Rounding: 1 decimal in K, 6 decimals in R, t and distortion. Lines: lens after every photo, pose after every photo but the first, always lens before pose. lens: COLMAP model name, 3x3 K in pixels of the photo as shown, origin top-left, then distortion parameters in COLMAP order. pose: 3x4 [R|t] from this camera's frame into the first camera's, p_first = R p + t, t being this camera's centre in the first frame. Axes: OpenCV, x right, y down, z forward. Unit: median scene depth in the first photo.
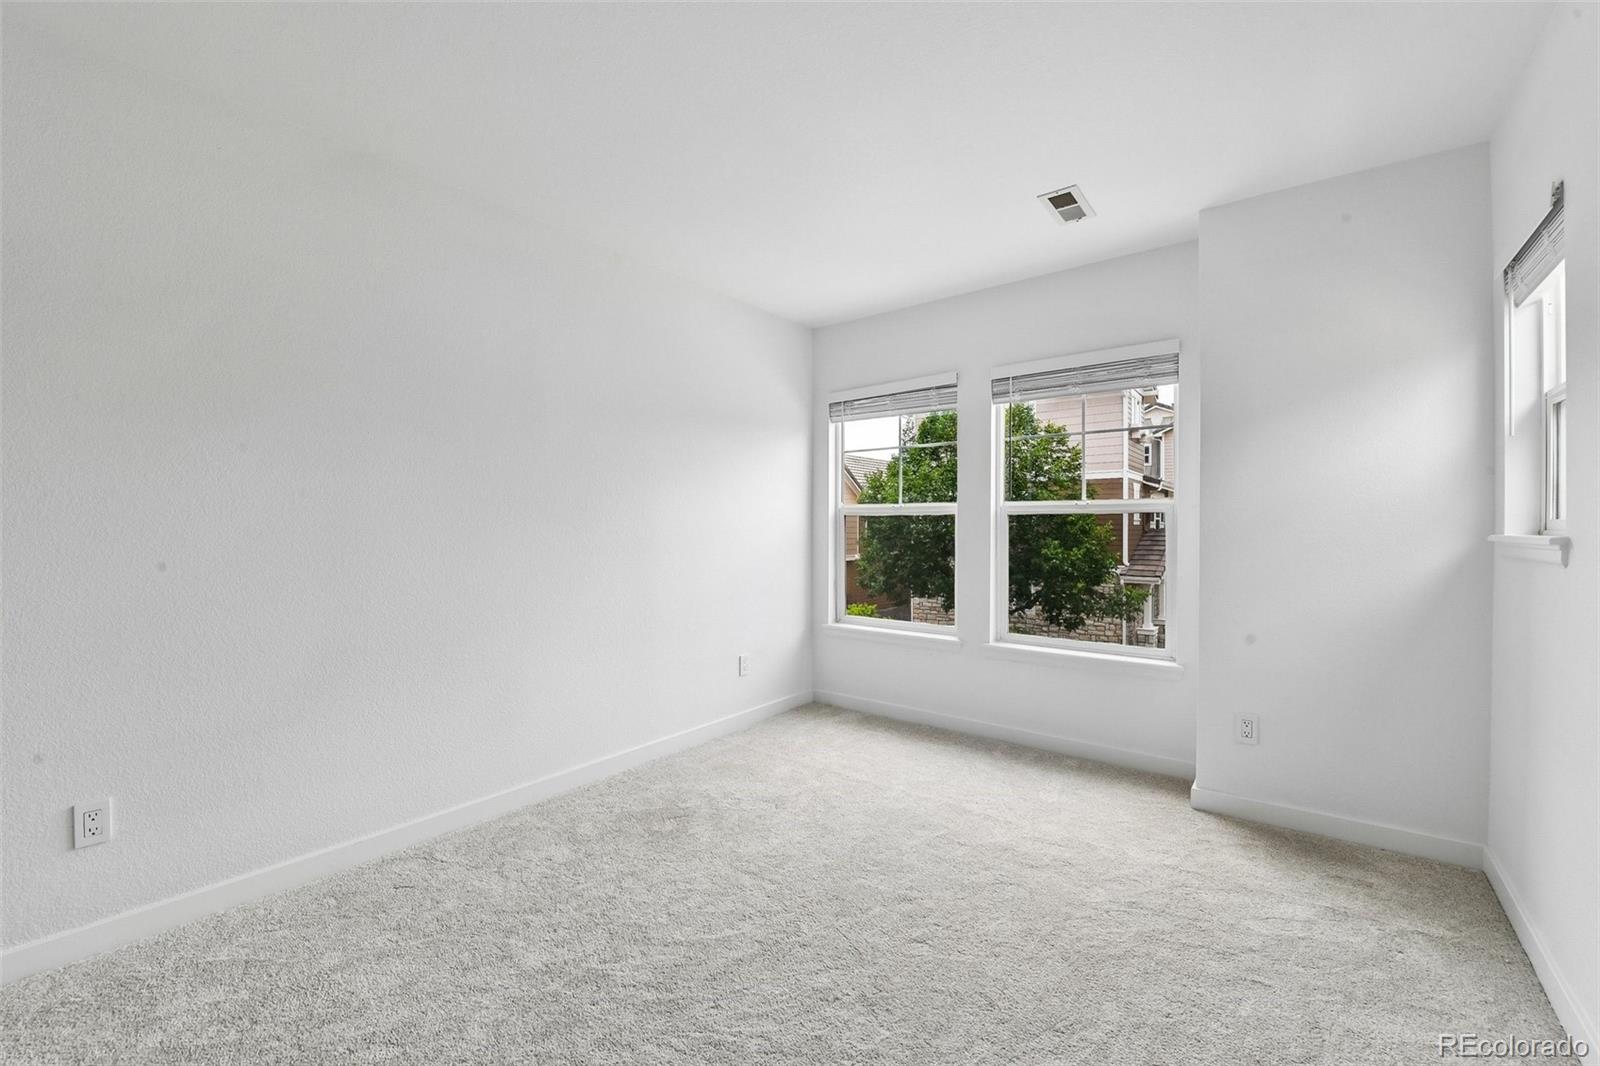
lens RADIAL K [[629.0, 0, 793.4], [0, 629.0, 525.9], [0, 0, 1]] dist [-0.001532, -0.001854]
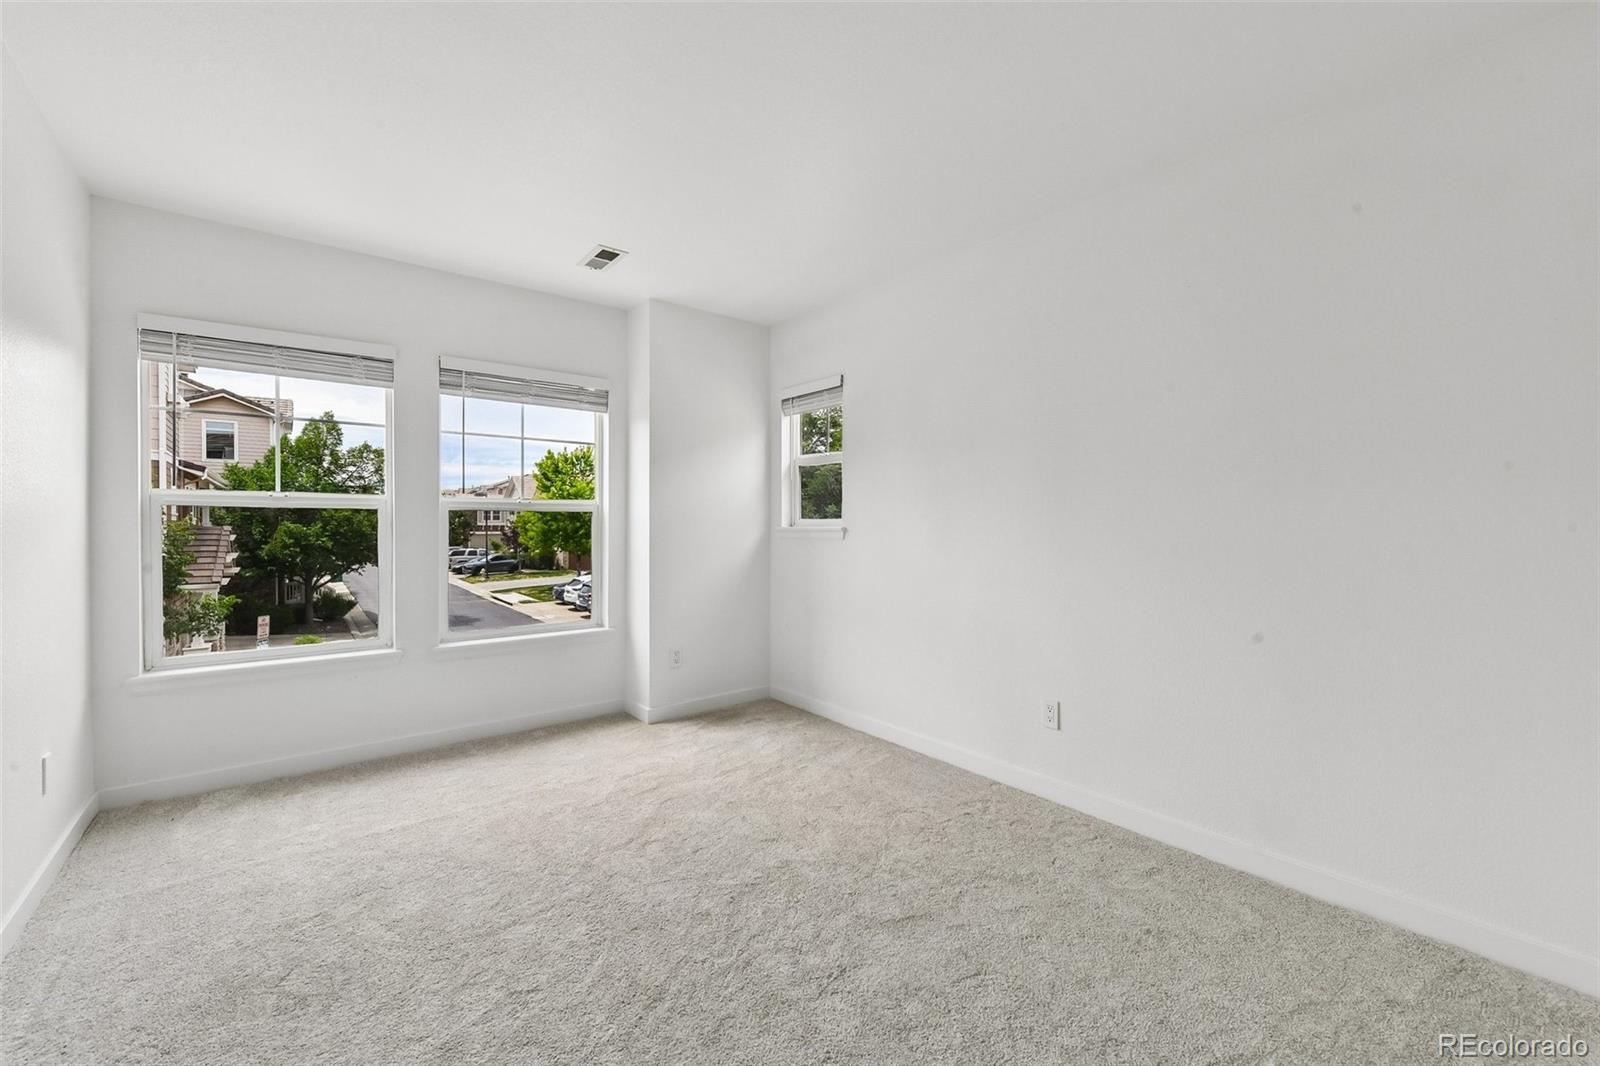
lens RADIAL K [[629.0, 0, 812.2], [0, 629.0, 520.0], [0, 0, 1]] dist [-0.001532, -0.001854]
pose [[0.243645, 0.004972, 0.969852, -0.475564], [-0.001350, 0.999988, -0.004787, 0.000927], [-0.969864, -0.000143, 0.243648, 0.230351]]
